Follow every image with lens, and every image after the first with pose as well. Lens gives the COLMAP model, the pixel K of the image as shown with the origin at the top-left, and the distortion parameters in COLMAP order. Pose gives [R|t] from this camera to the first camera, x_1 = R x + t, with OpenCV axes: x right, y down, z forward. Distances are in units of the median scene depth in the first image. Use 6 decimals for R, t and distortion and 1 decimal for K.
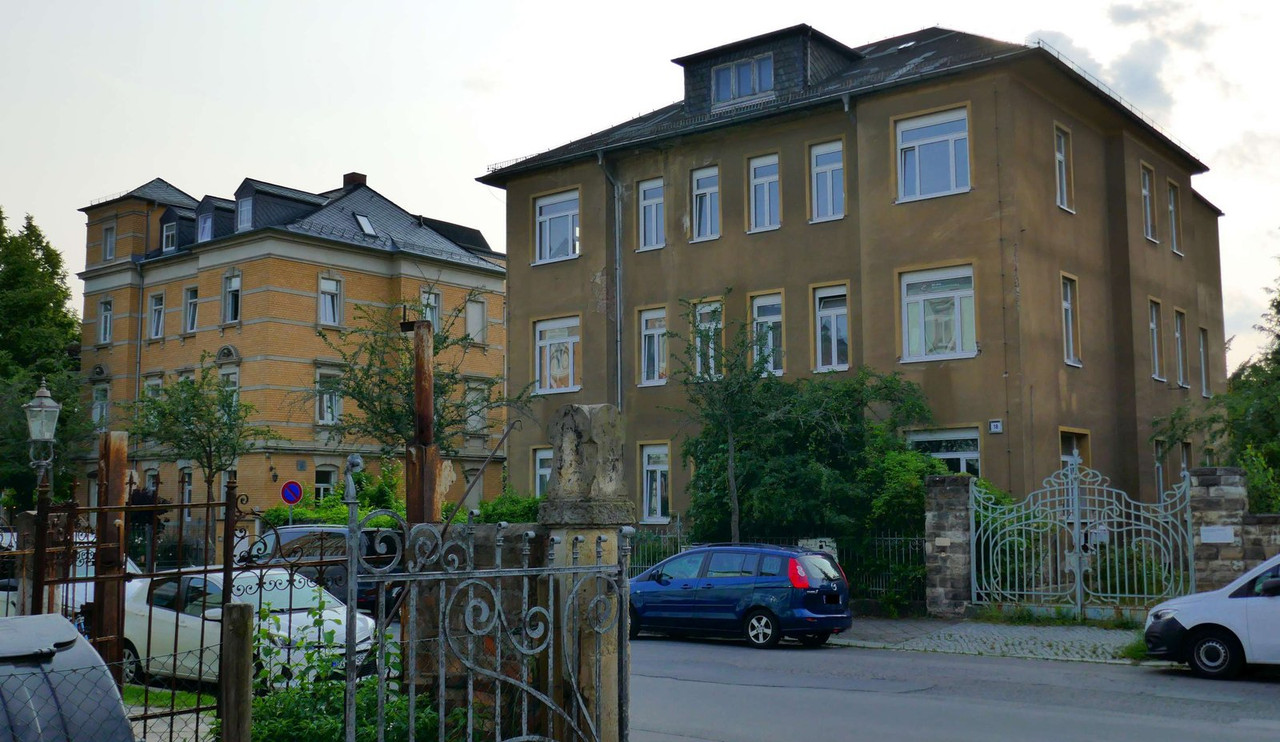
lens RADIAL K [[1323.0, 0, 637.2], [0, 1323.0, 376.4], [0, 0, 1]] dist [-0.006758, 0.000000]
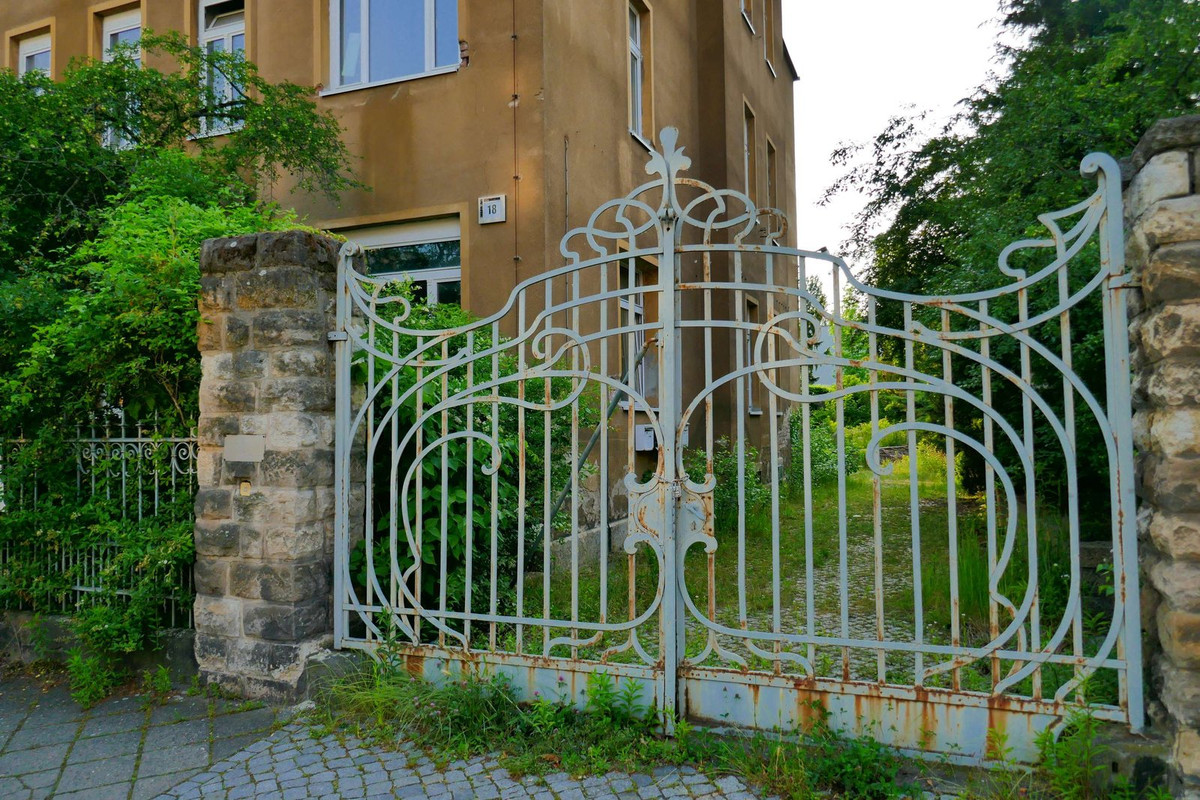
lens RADIAL K [[849.3, 0, 599.9], [0, 849.3, 397.3], [0, 0, 1]] dist [-0.007641, 0.000102]
pose [[0.958911, 0.003775, 0.283681, 0.258372], [-0.022373, 0.997804, 0.062350, 0.100839], [-0.282822, -0.066135, 0.956890, 0.803092]]
